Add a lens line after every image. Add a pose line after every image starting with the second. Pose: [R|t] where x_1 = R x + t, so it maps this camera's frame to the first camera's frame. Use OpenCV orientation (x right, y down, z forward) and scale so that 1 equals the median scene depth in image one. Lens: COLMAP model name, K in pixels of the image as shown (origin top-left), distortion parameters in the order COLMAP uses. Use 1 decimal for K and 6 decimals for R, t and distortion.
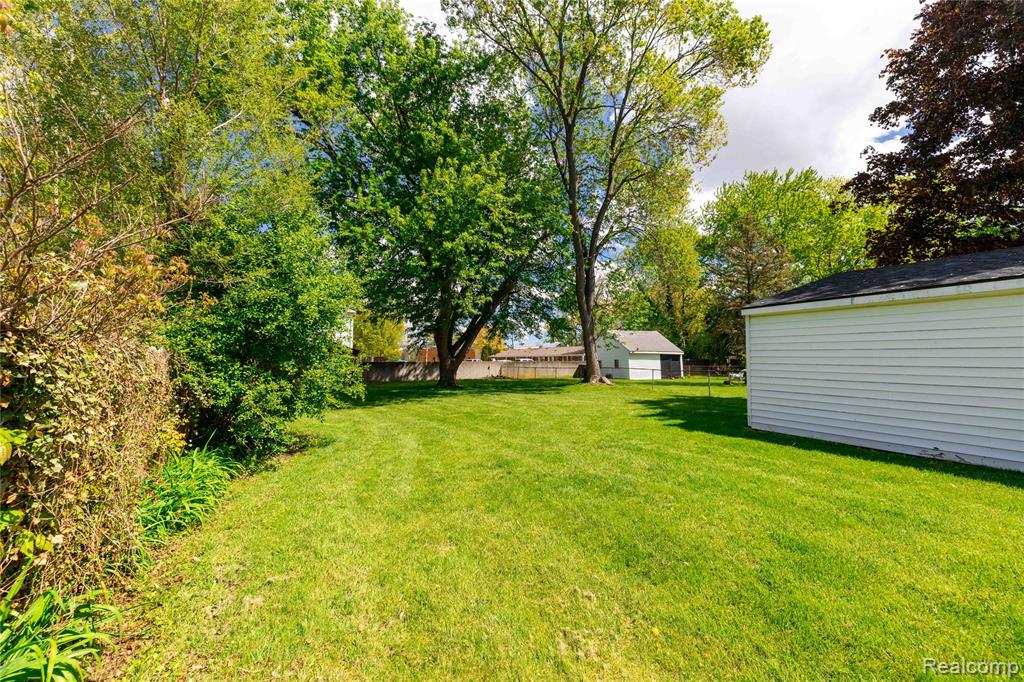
lens RADIAL K [[415.1, 0, 512.3], [0, 415.1, 338.3], [0, 0, 1]] dist [0.058402, -0.022050]
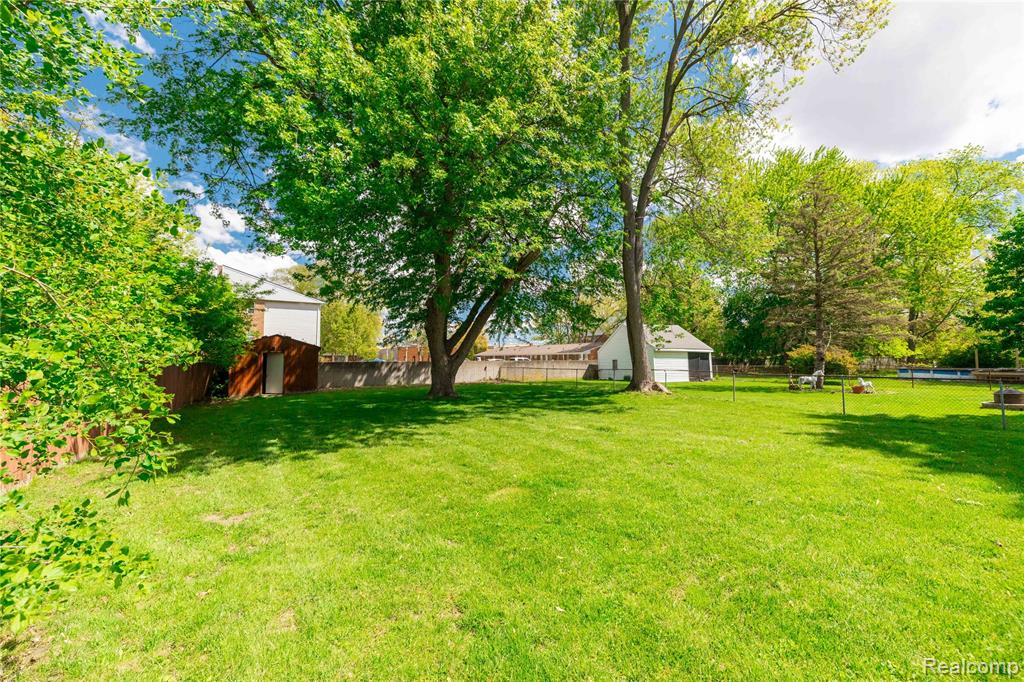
lens RADIAL K [[415.1, 0, 512.3], [0, 415.1, 338.3], [0, 0, 1]] dist [0.058402, -0.022050]
pose [[0.998802, 0.002371, 0.048868, -0.057518], [-0.002471, 0.999995, 0.001974, 0.012478], [-0.048863, -0.002093, 0.998803, 0.229284]]
